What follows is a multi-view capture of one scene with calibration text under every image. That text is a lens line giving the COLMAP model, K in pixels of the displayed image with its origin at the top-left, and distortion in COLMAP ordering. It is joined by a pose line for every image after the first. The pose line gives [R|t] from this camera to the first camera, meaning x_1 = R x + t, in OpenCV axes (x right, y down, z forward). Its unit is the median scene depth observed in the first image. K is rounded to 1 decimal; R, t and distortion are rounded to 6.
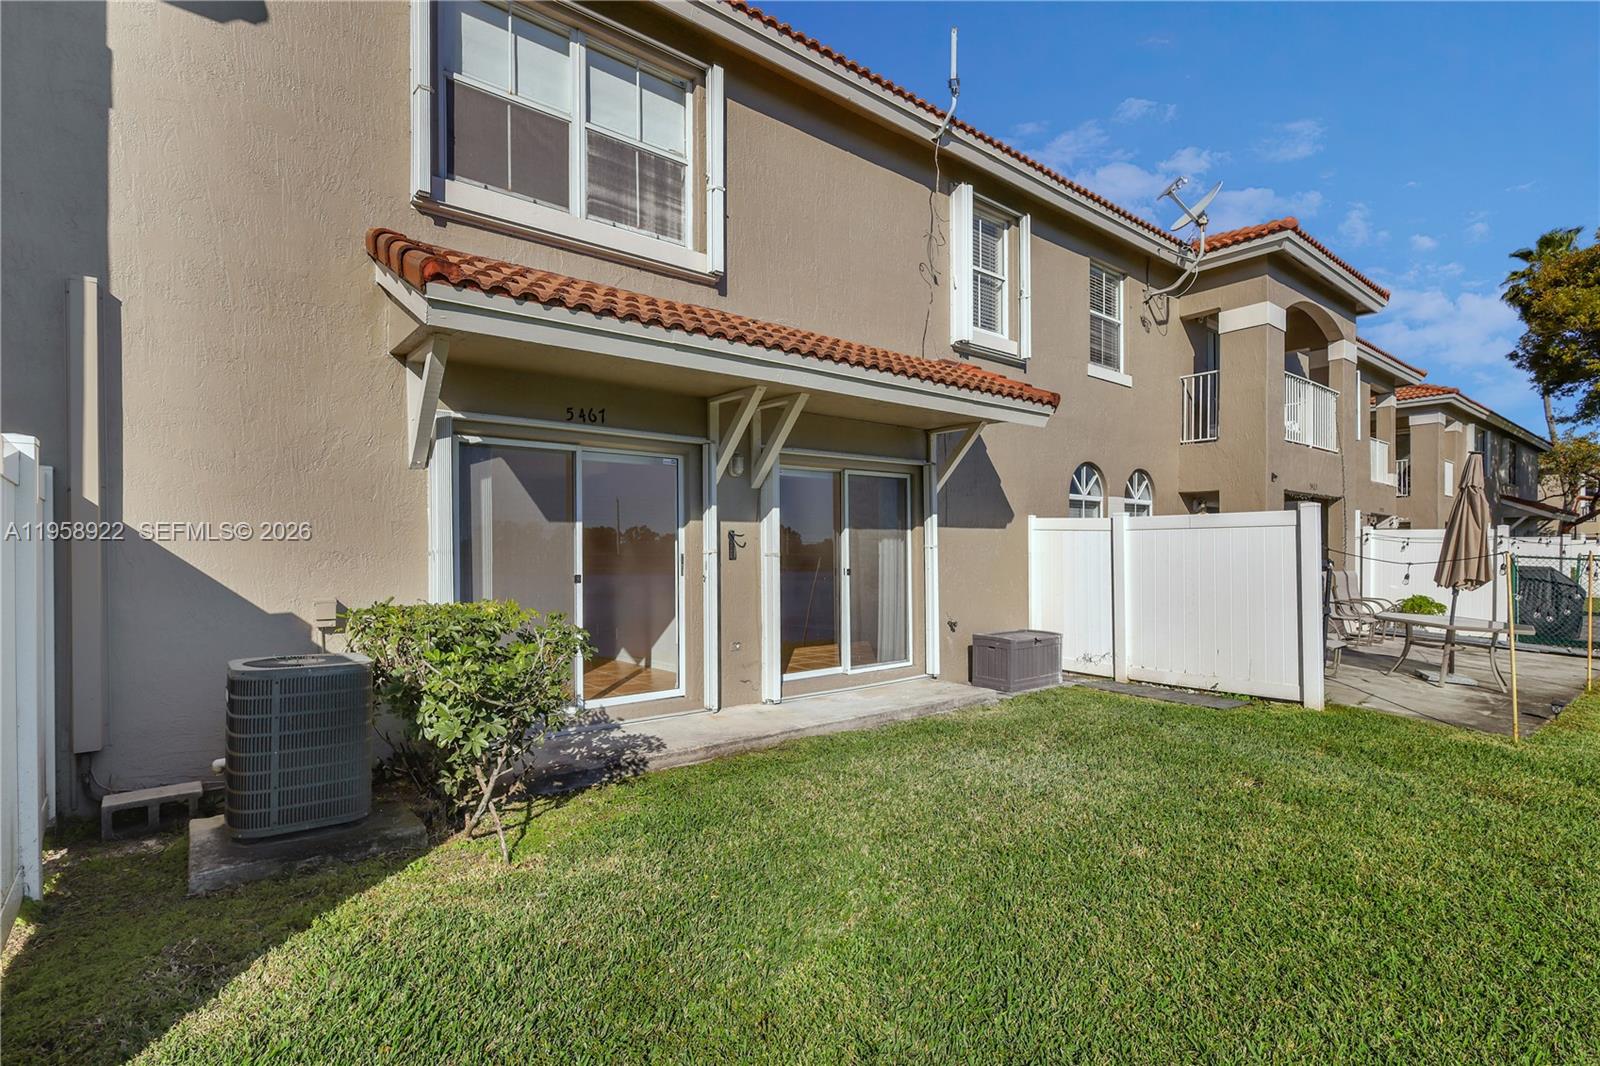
lens RADIAL K [[755.3, 0, 793.3], [0, 755.3, 553.1], [0, 0, 1]] dist [-0.001275, 0.002799]
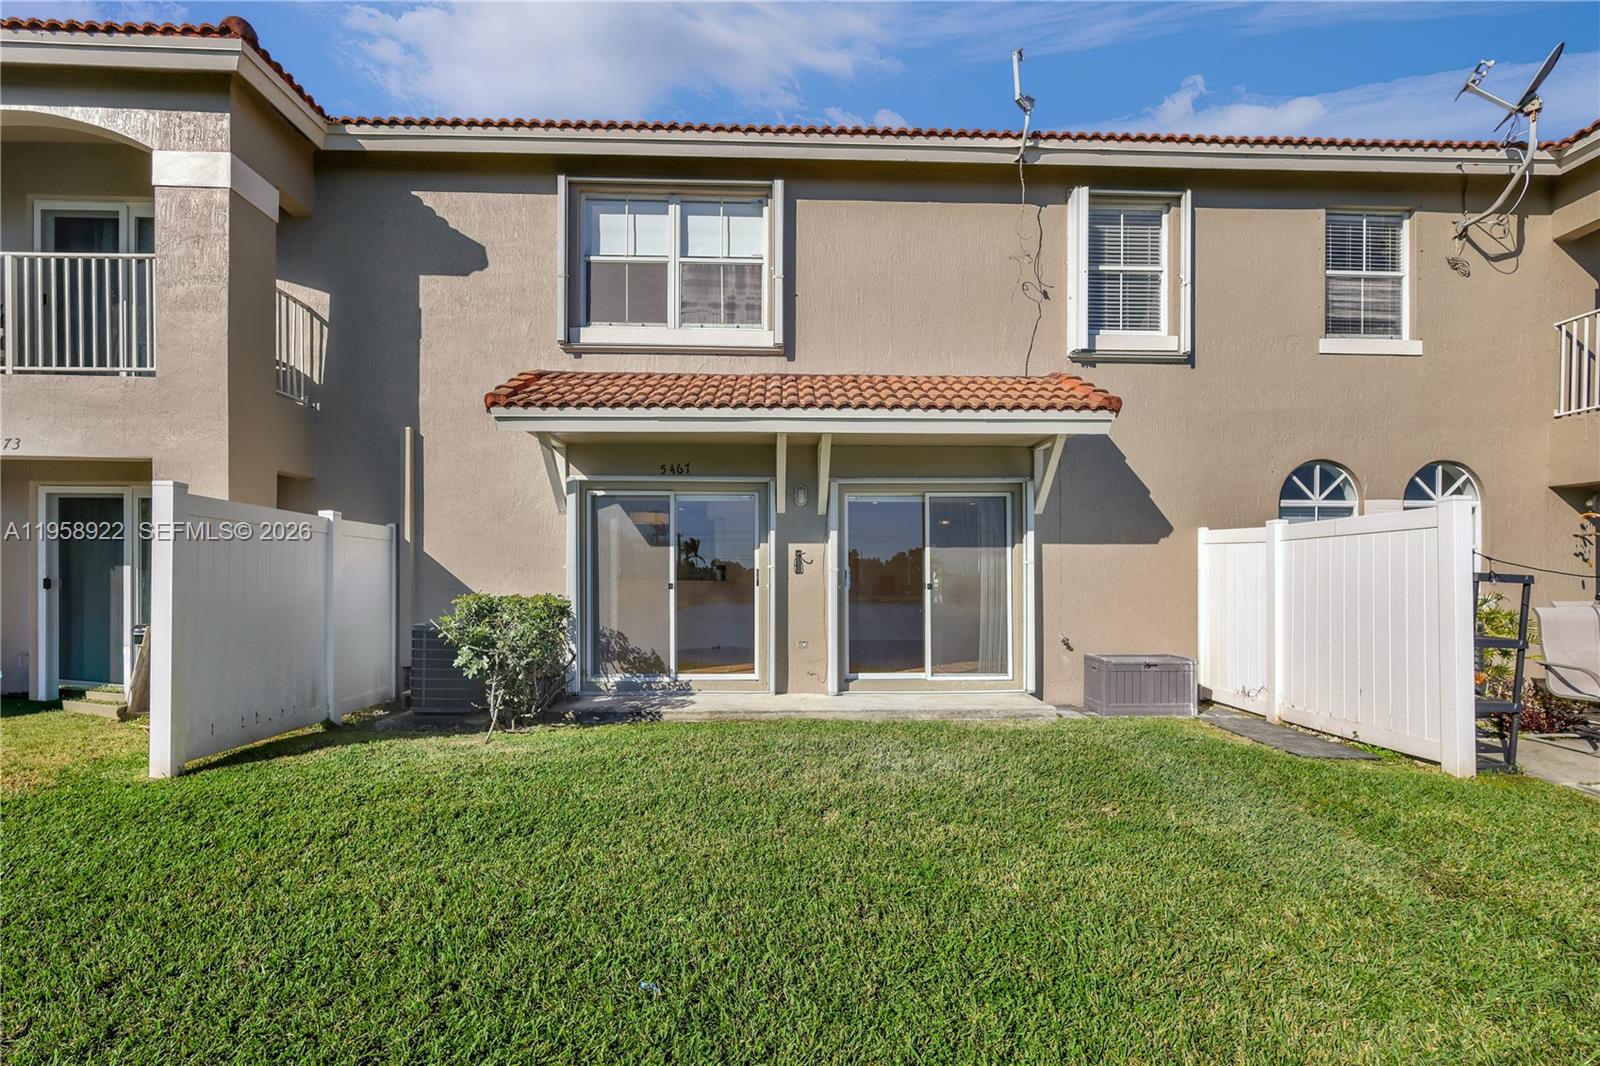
lens RADIAL K [[755.3, 0, 816.7], [0, 755.3, 582.9], [0, 0, 1]] dist [-0.001275, 0.002799]
pose [[0.802617, 0.004749, -0.596476, 0.666319], [-0.004681, 0.999988, 0.001663, 0.020826], [0.596477, 0.001458, 0.802629, 0.031822]]
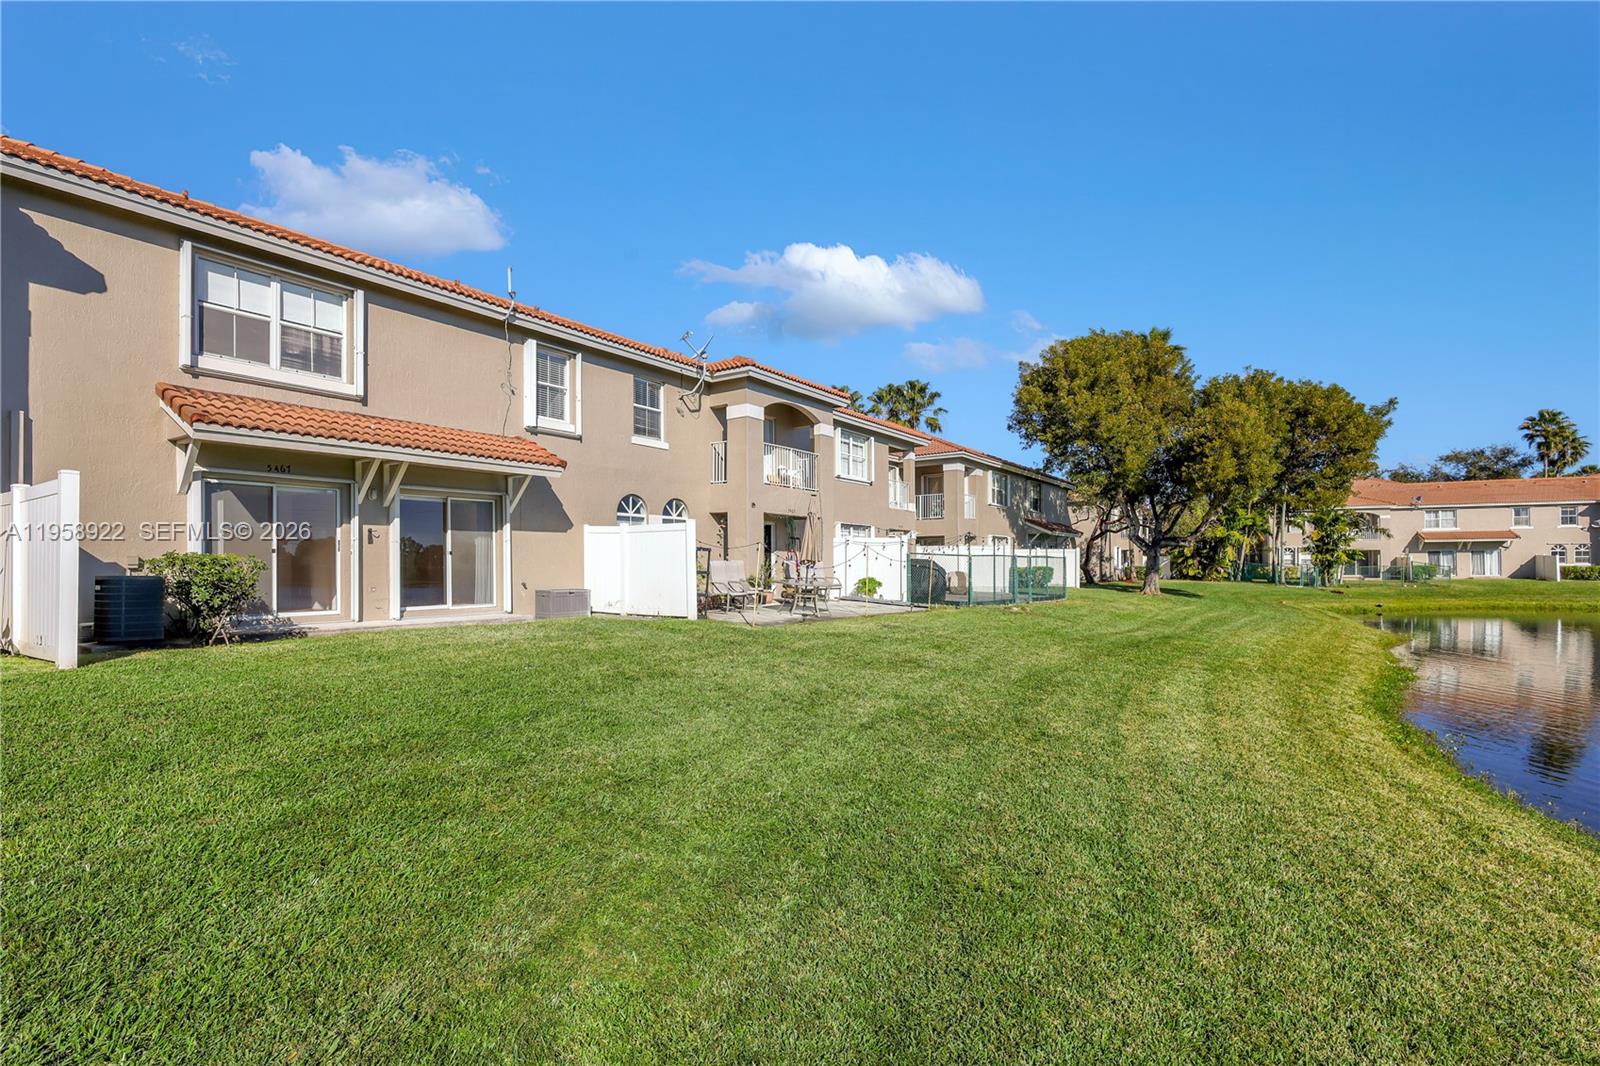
lens RADIAL K [[755.3, 0, 791.4], [0, 755.3, 560.7], [0, 0, 1]] dist [-0.001275, 0.002799]
pose [[0.965531, 0.001416, 0.260283, 0.443672], [0.001518, 0.999938, -0.011071, 0.072550], [-0.260282, 0.011085, 0.965469, -1.102094]]
